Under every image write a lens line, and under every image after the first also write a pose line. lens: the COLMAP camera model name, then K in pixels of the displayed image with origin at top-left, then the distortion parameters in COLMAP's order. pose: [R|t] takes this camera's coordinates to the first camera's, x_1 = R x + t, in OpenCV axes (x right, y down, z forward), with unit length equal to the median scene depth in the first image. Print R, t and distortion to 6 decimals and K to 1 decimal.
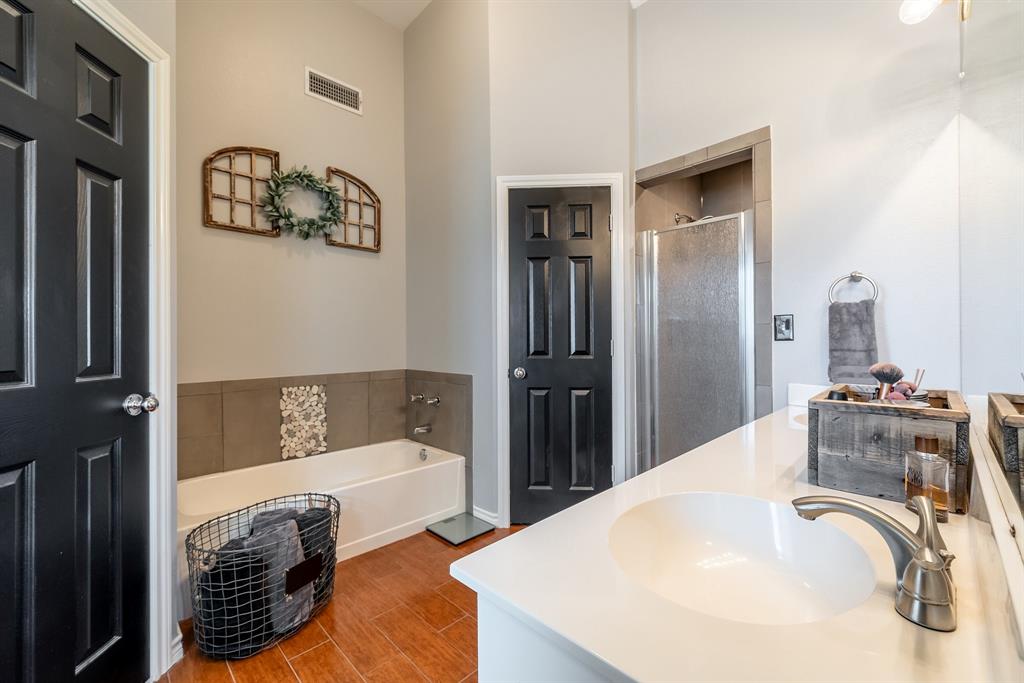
lens RADIAL K [[418.3, 0, 509.5], [0, 418.3, 339.9], [0, 0, 1]] dist [-0.000527, -0.000230]
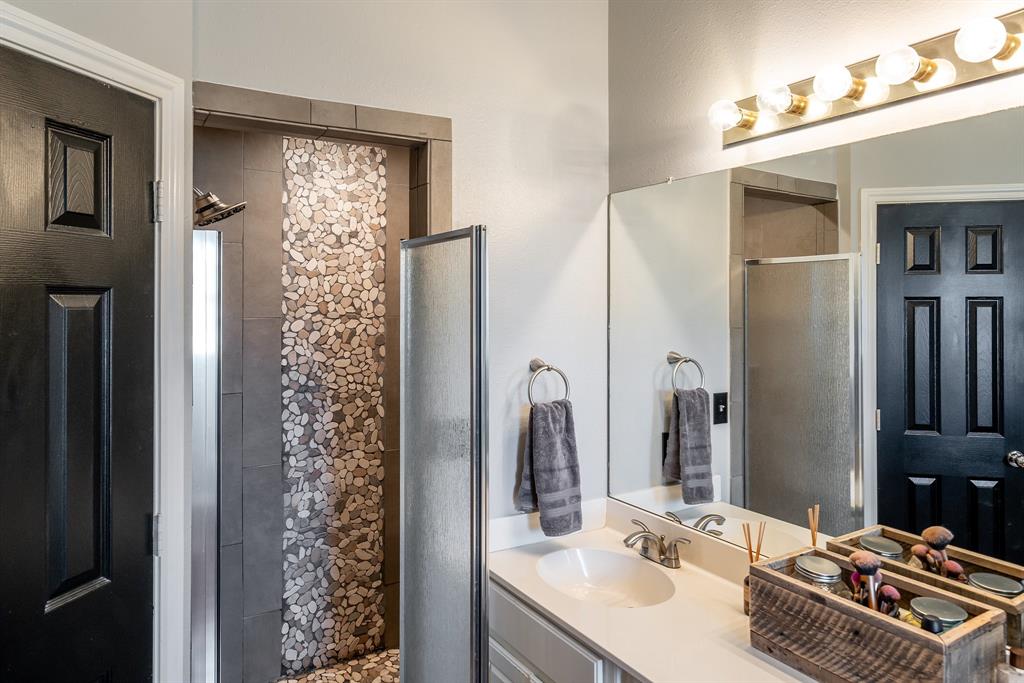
lens RADIAL K [[671.9, 0, 514.0], [0, 671.9, 301.4], [0, 0, 1]] dist [0.000747, 0.000517]
pose [[0.216613, 0.008550, 0.976220, -0.273183], [-0.002501, 0.999963, -0.008203, -0.184153], [-0.976254, -0.000665, 0.216627, 0.551174]]
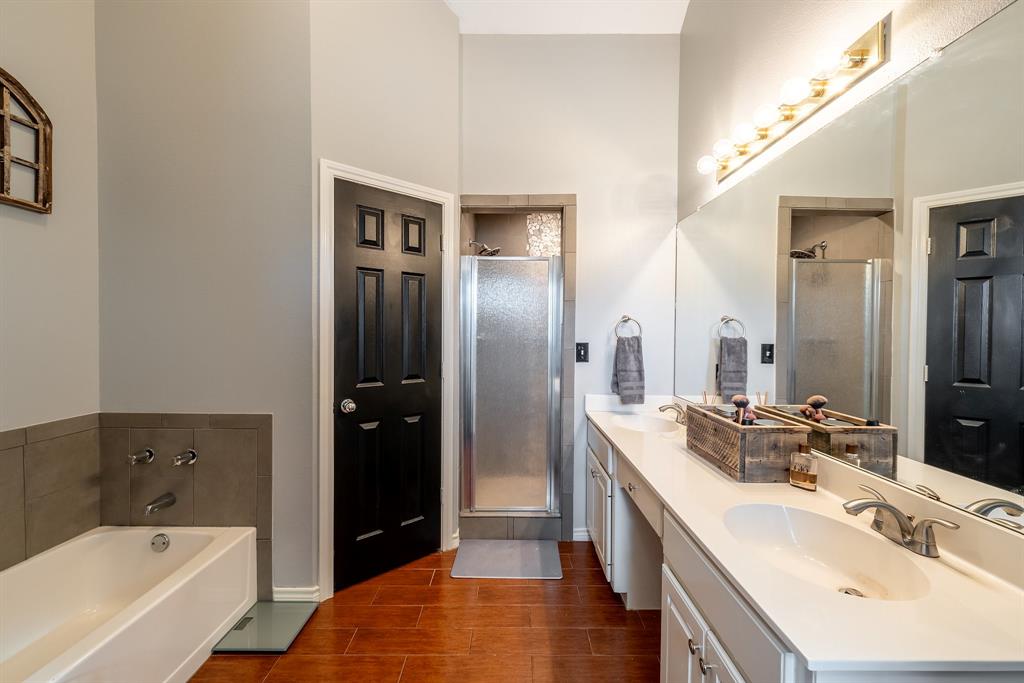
lens RADIAL K [[418.3, 0, 509.5], [0, 418.3, 339.9], [0, 0, 1]] dist [-0.000527, -0.000230]
pose [[0.699507, -0.003700, 0.714616, -0.345829], [-0.011051, 0.999811, 0.015993, -0.068404], [-0.714540, -0.019084, 0.699334, 0.196283]]
